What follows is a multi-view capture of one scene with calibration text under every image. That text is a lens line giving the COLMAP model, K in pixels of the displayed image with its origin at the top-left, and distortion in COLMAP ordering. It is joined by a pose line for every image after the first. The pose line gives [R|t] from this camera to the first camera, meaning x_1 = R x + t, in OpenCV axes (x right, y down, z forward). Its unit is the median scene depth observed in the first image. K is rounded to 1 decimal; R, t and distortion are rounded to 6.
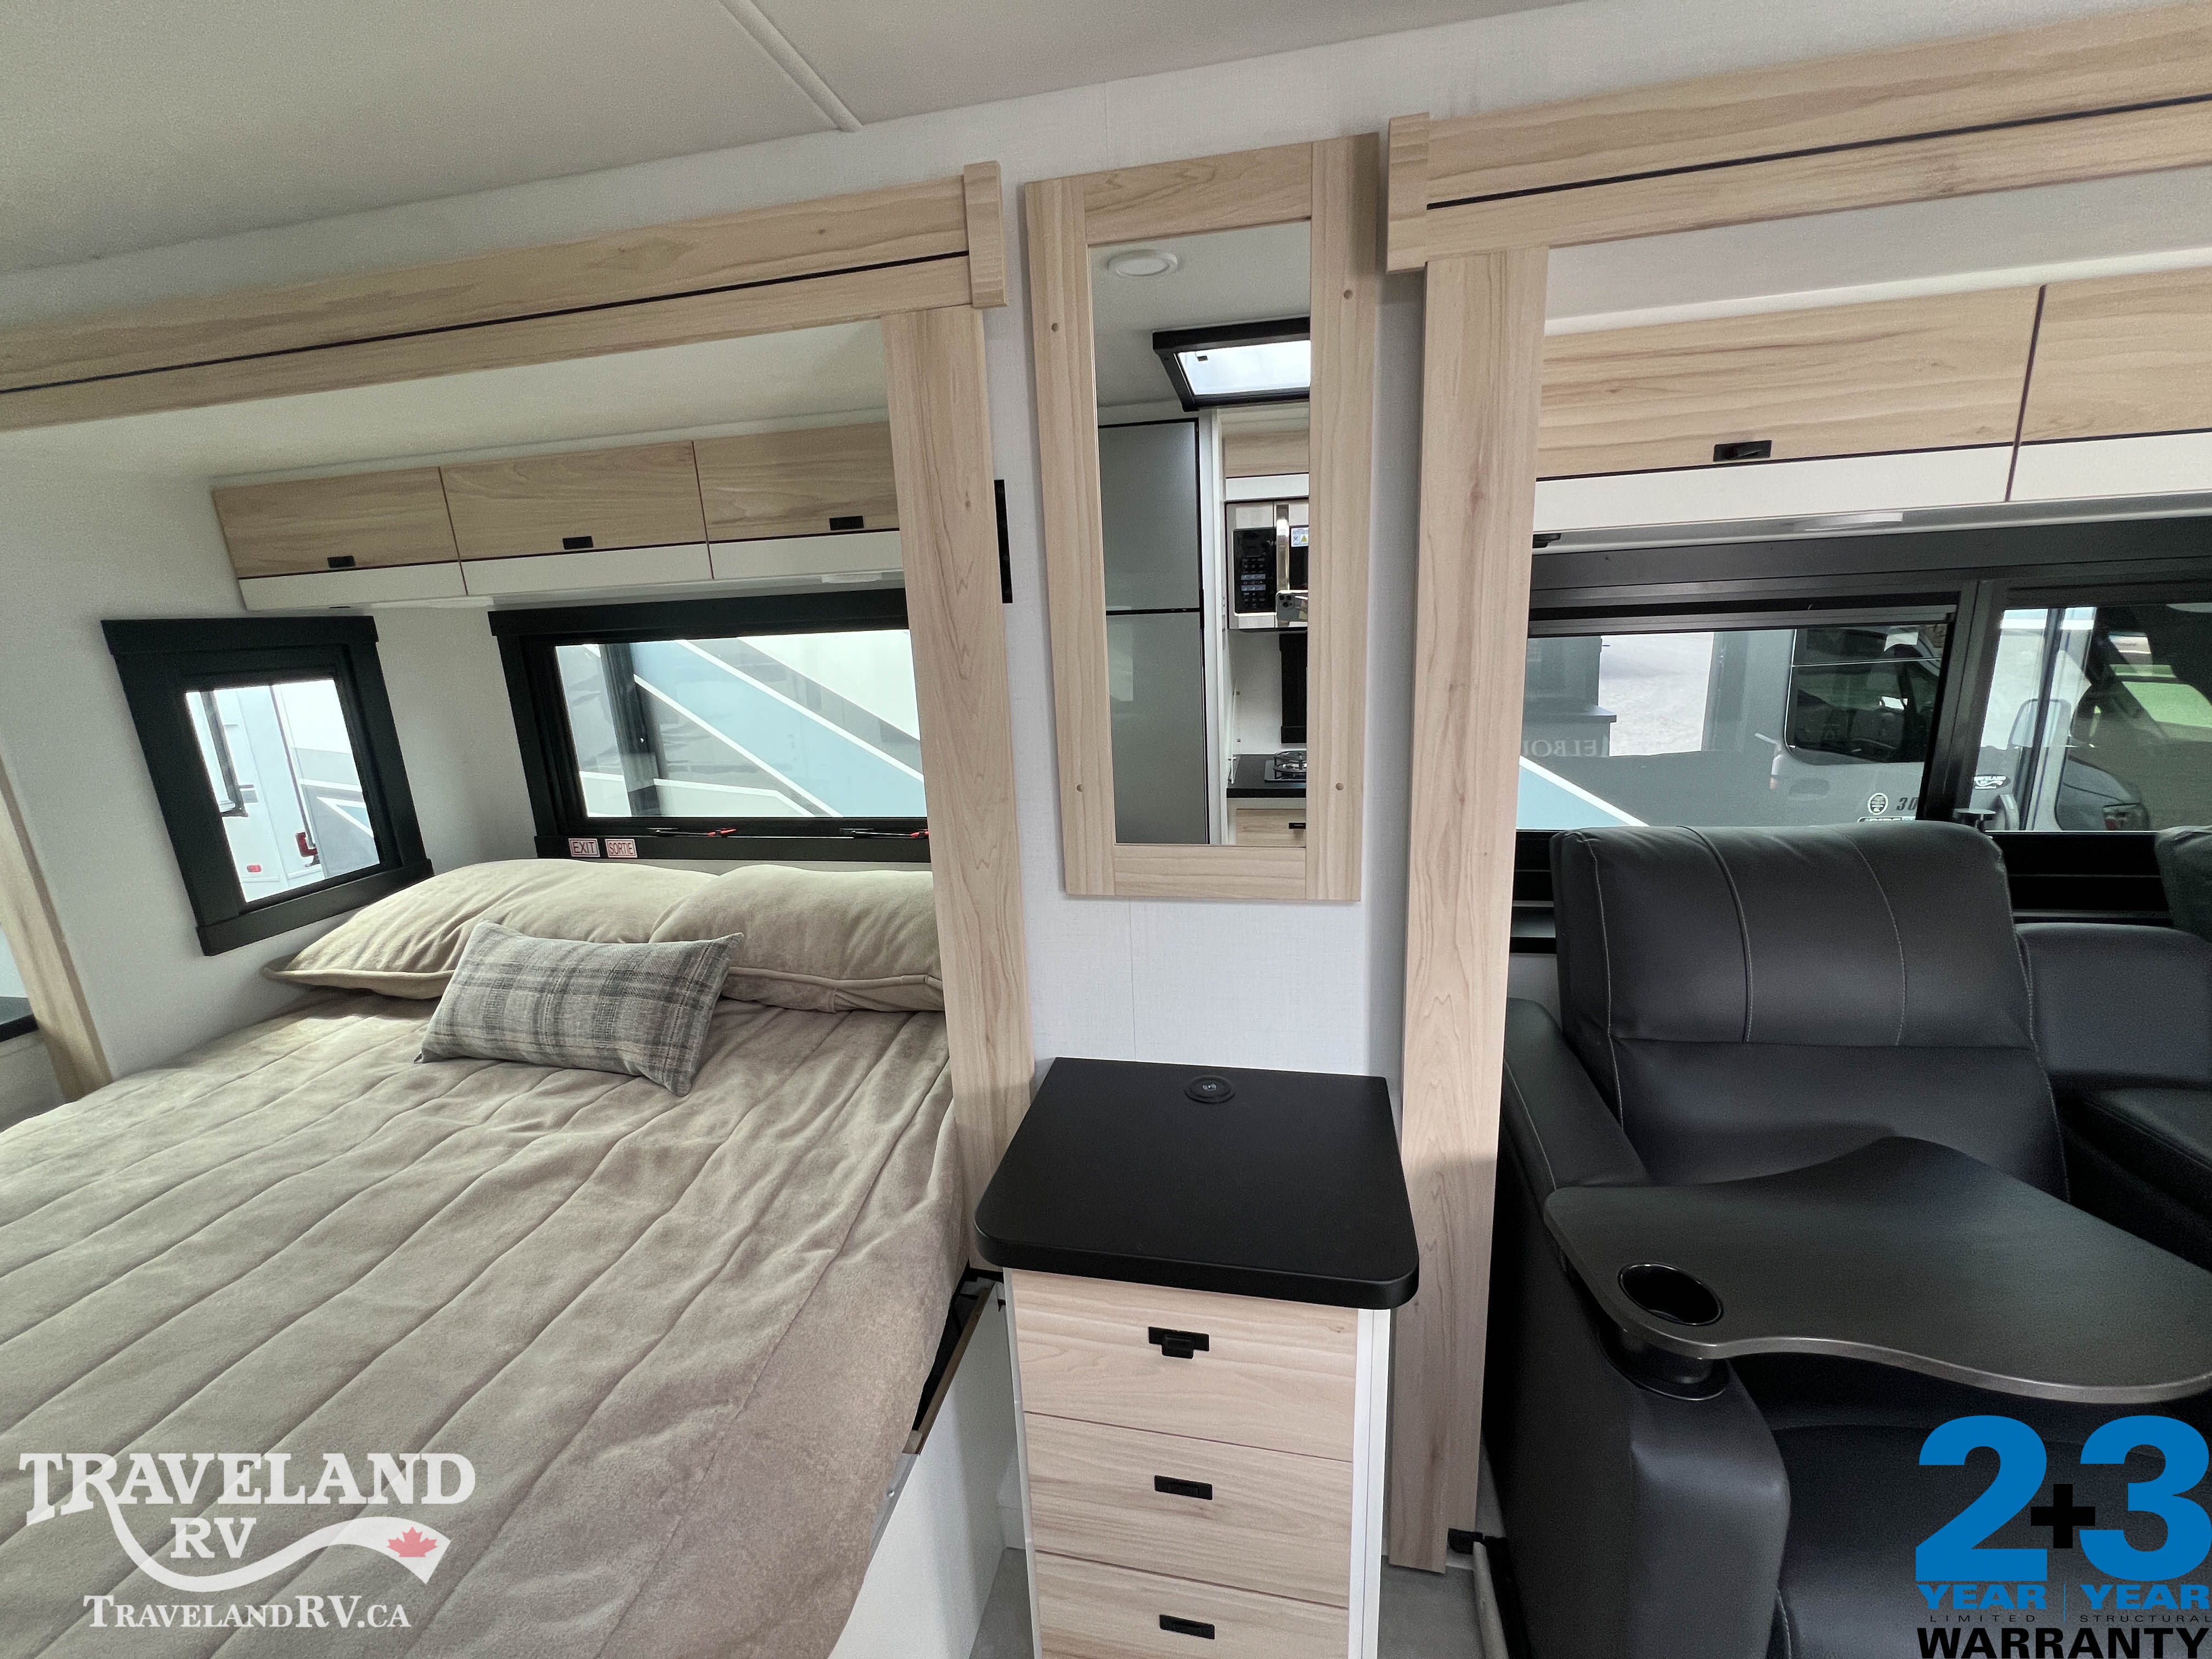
lens RADIAL K [[885.9, 0, 1104.2], [0, 885.9, 827.5], [0, 0, 1]] dist [-0.002048, 0.000128]
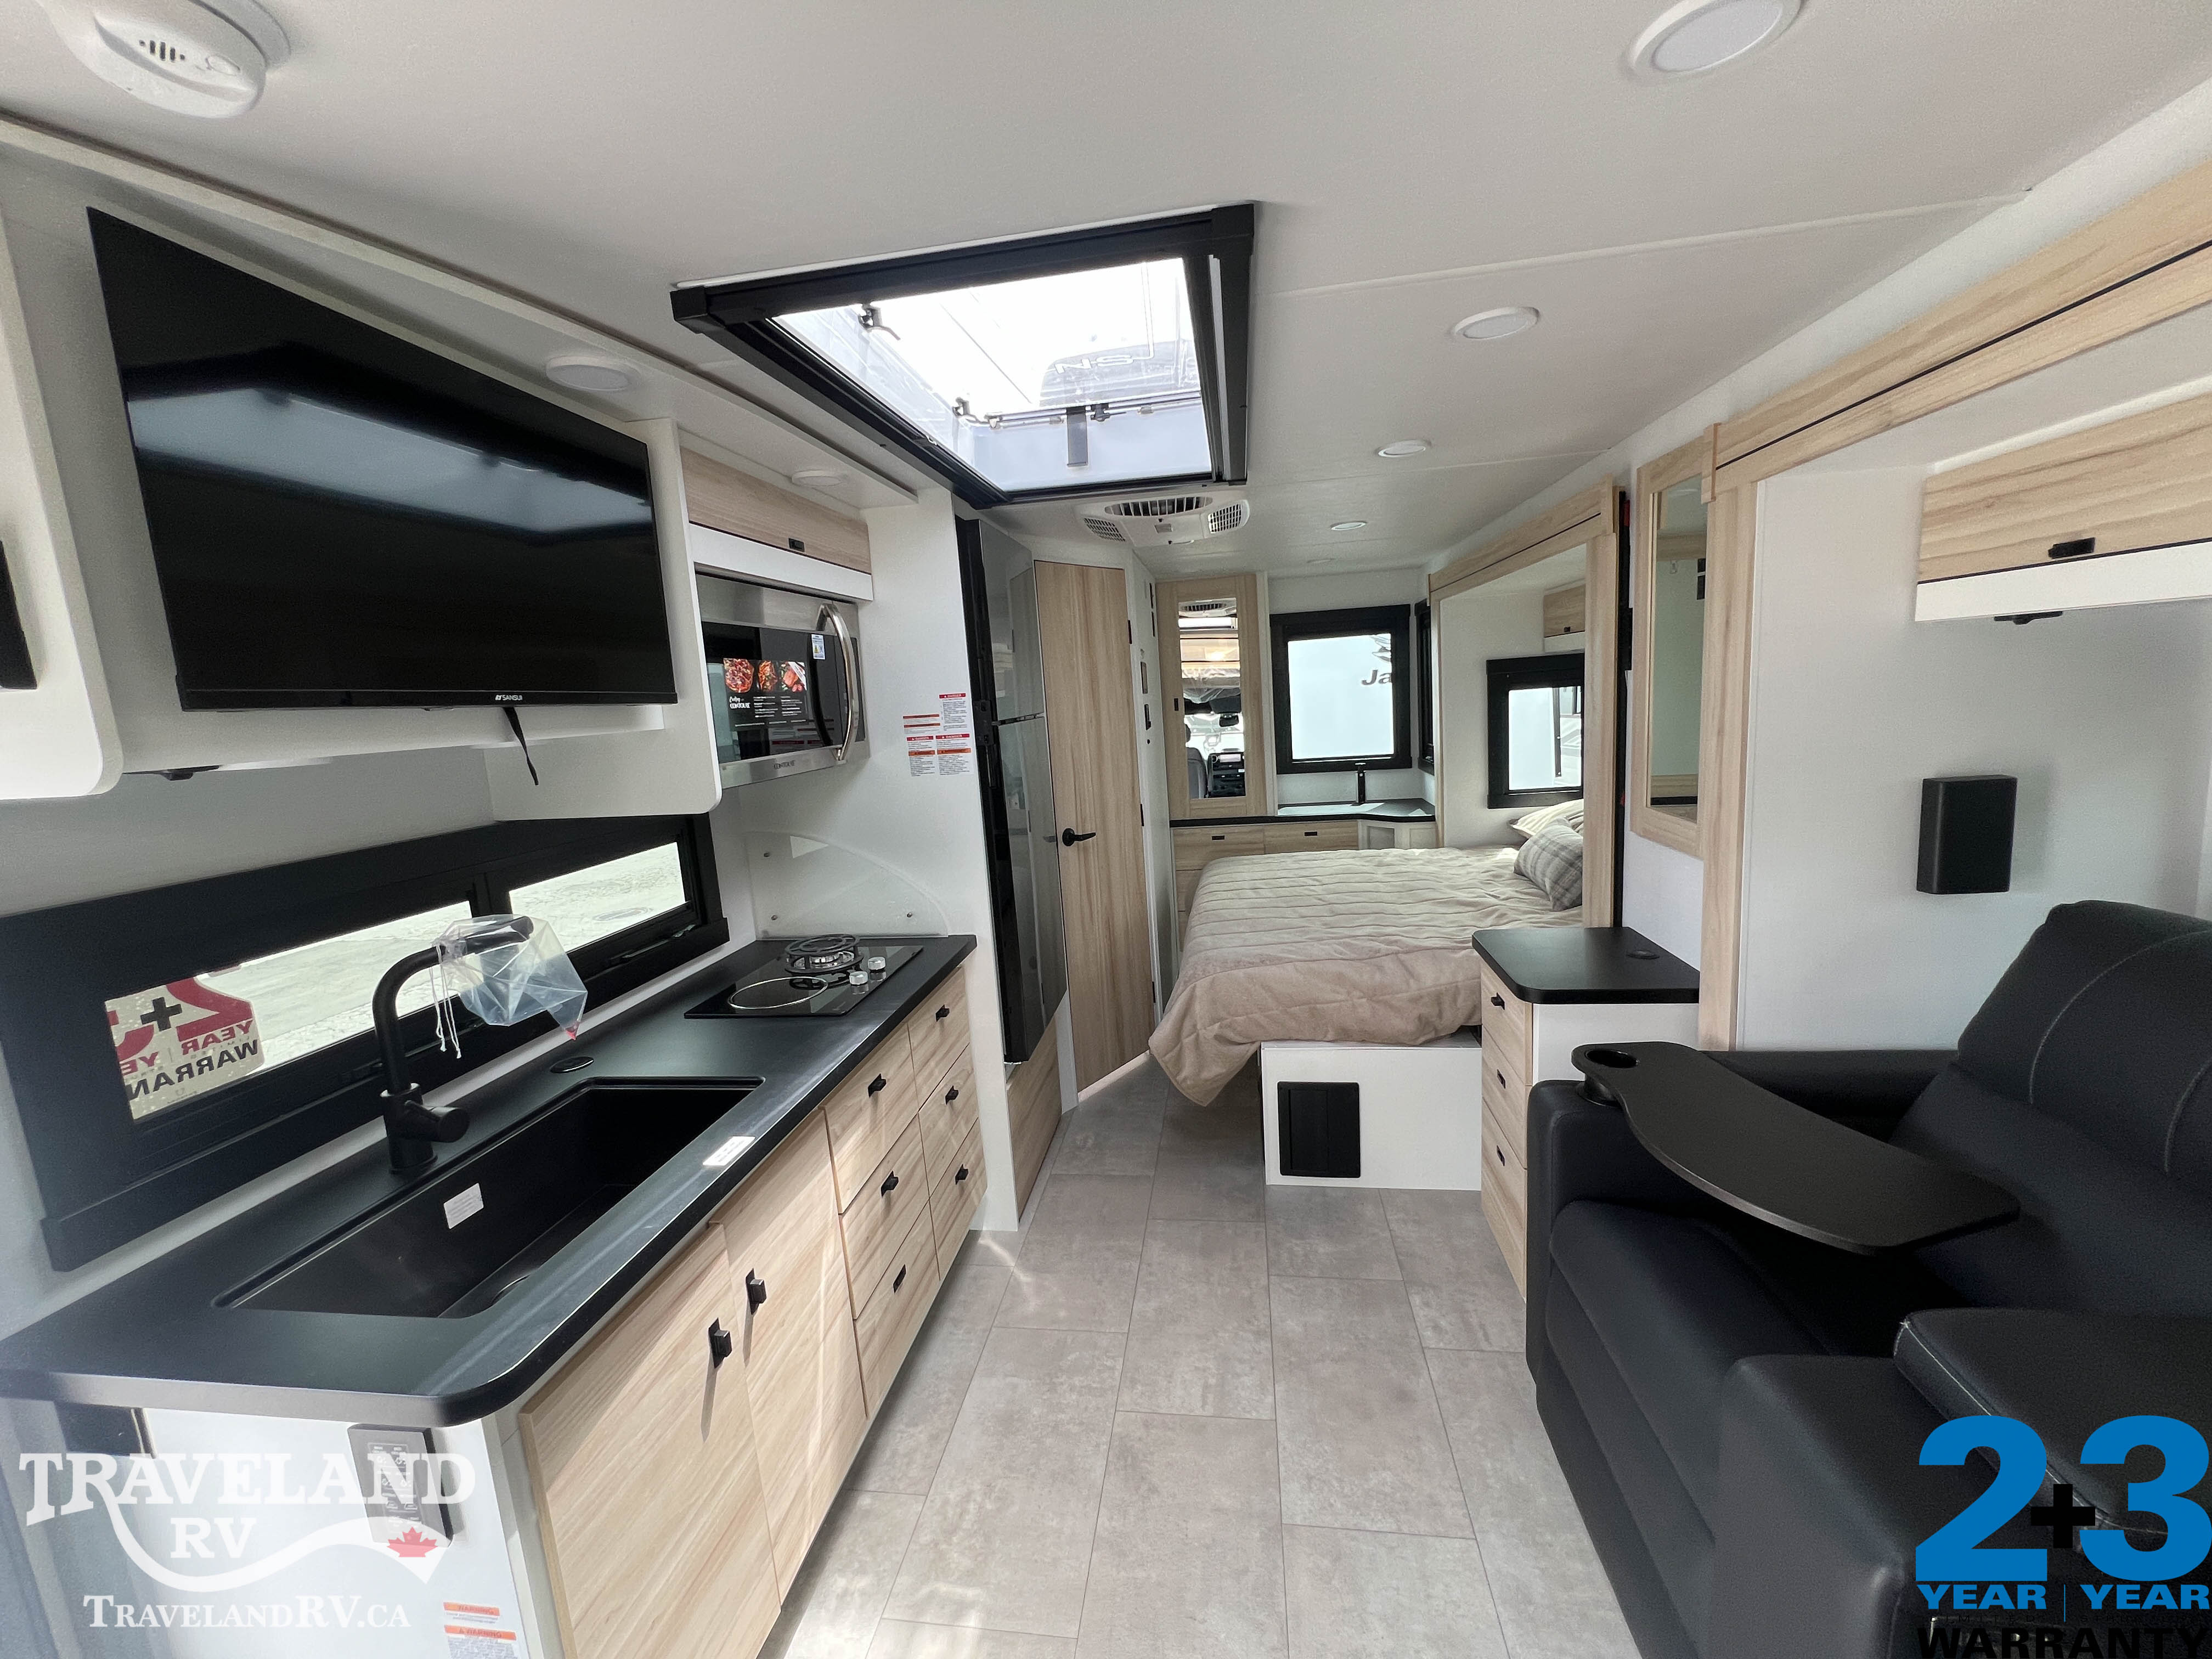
lens RADIAL K [[885.9, 0, 1104.2], [0, 885.9, 827.5], [0, 0, 1]] dist [-0.002048, 0.000128]
pose [[0.059124, 0.194721, -0.979075, 1.278677], [-0.169914, 0.968442, 0.182345, -0.059480], [0.983684, 0.155578, 0.090344, -0.167619]]
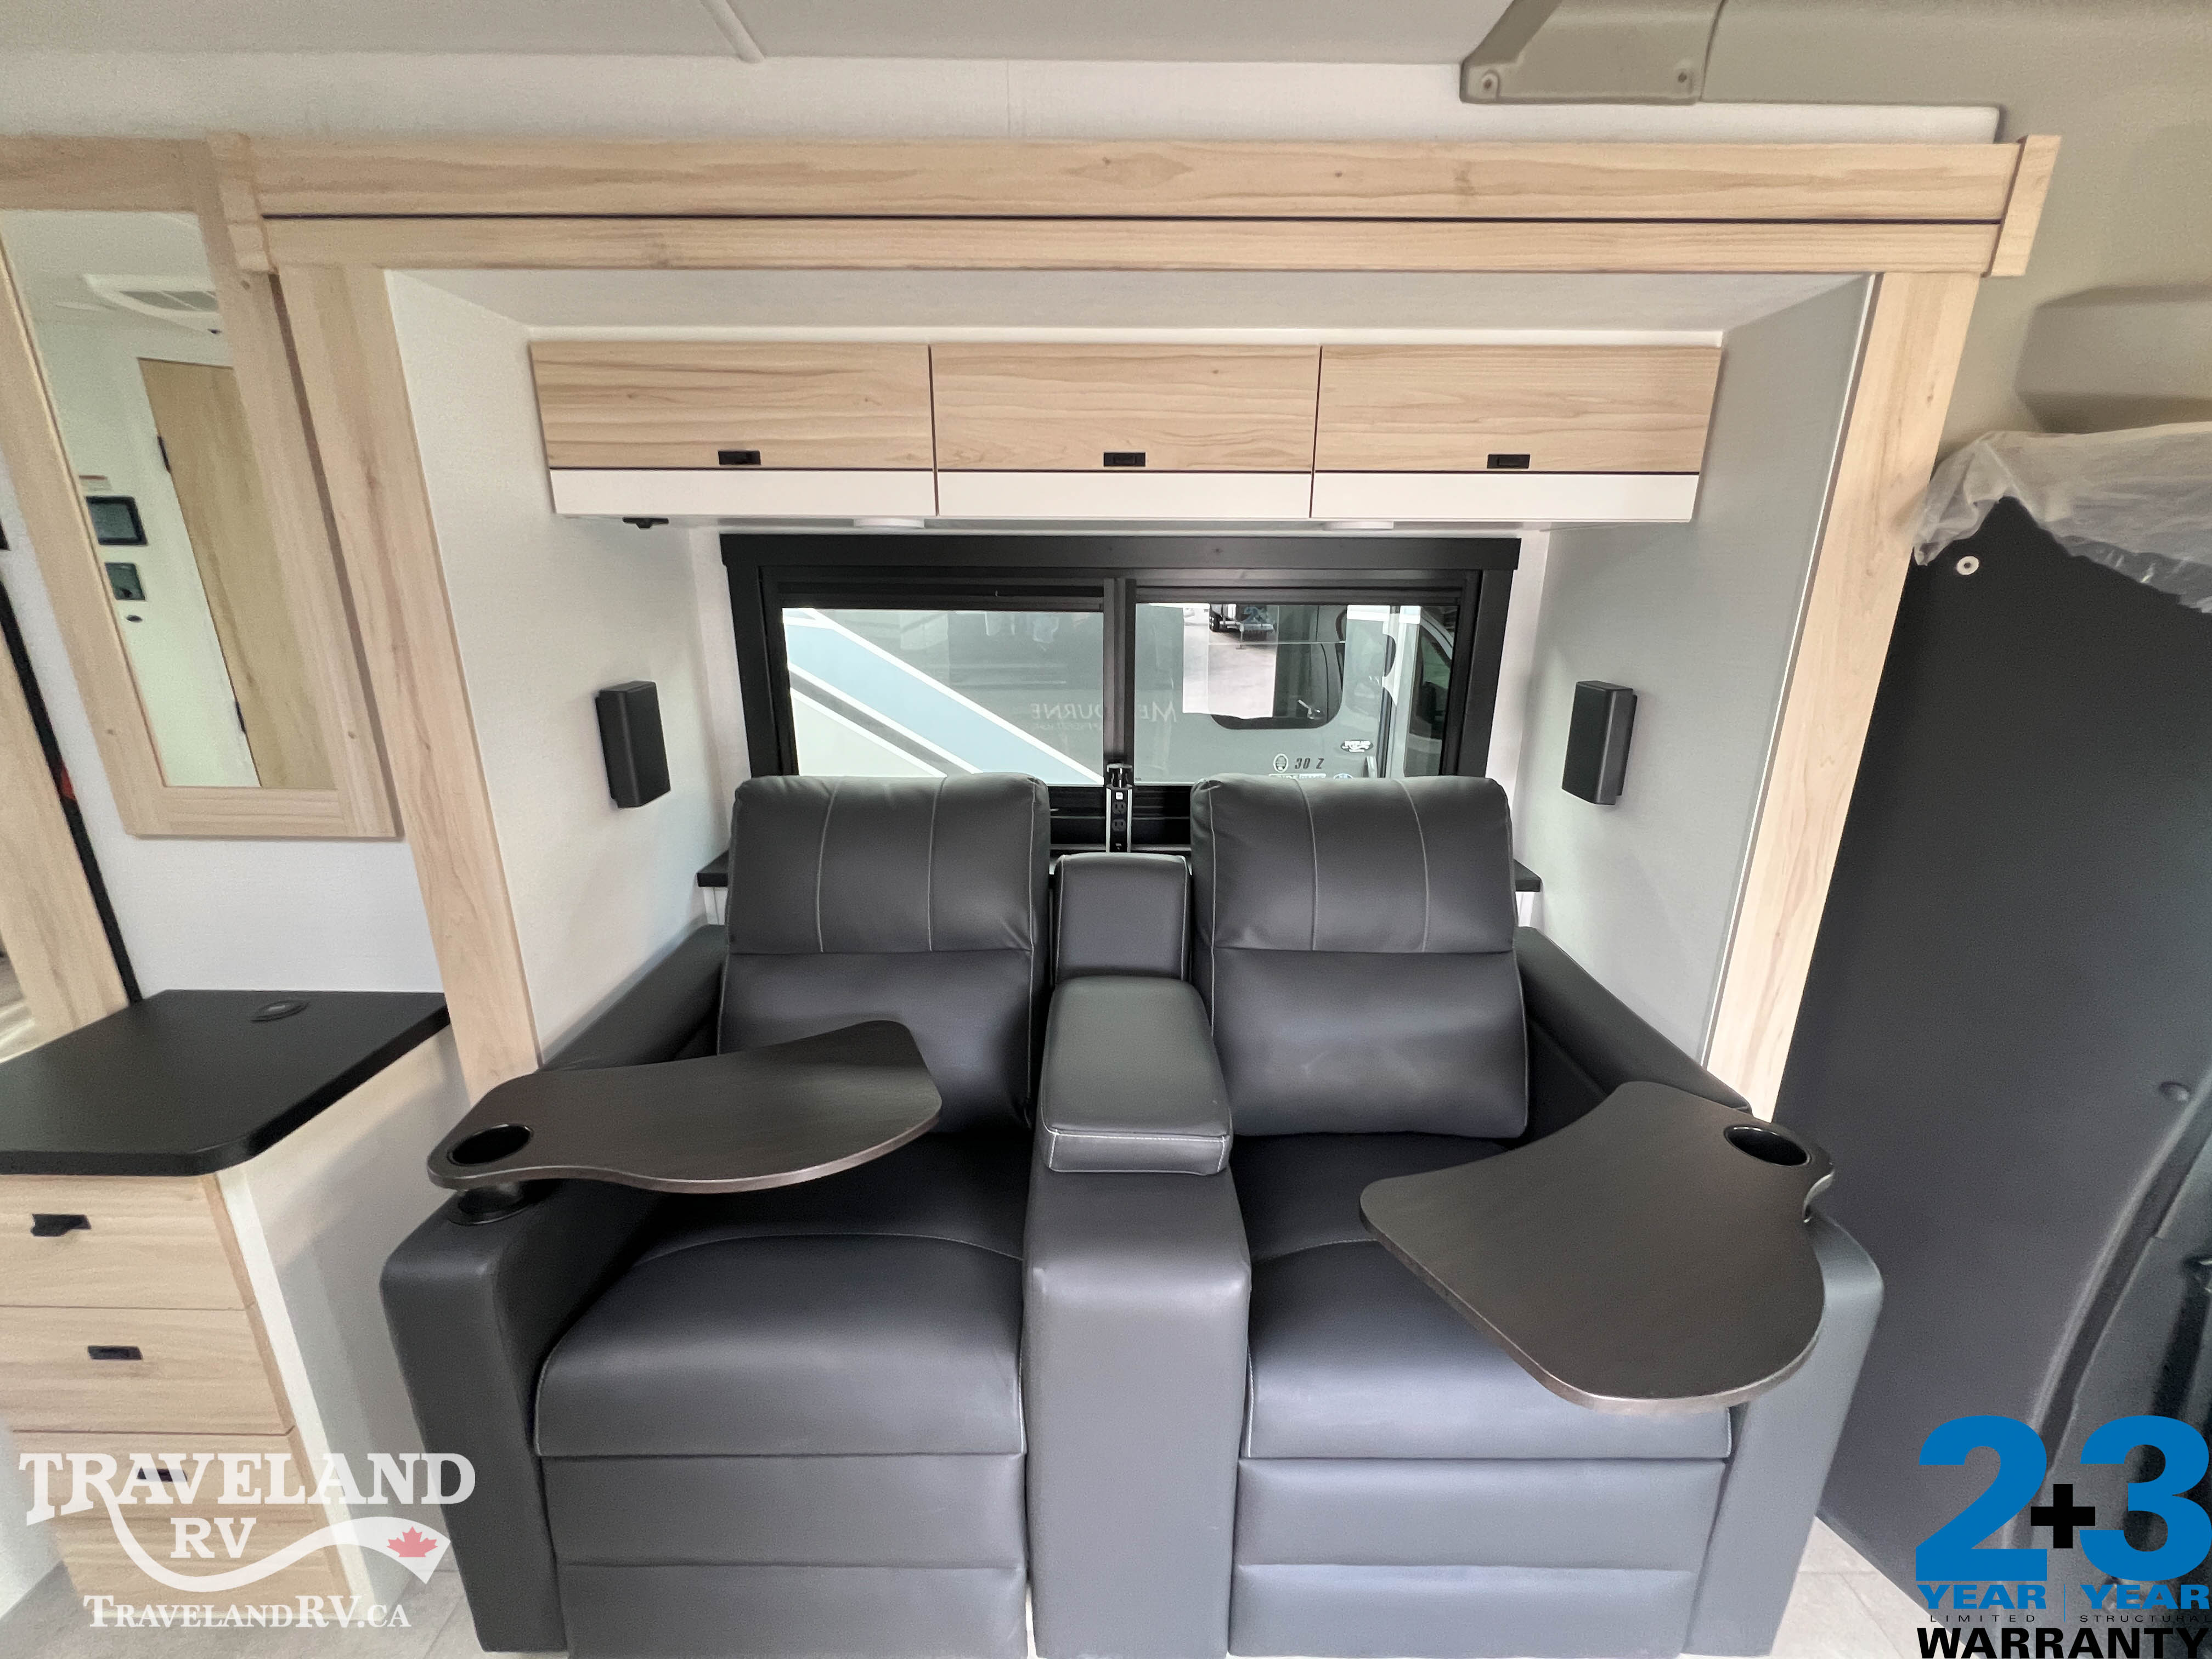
lens RADIAL K [[885.9, 0, 1104.2], [0, 885.9, 827.5], [0, 0, 1]] dist [-0.002048, 0.000128]
pose [[0.978138, -0.004982, 0.207899, 0.674522], [-0.004649, 0.998939, 0.045813, 0.010817], [-0.207907, -0.045778, 0.977077, -0.206496]]
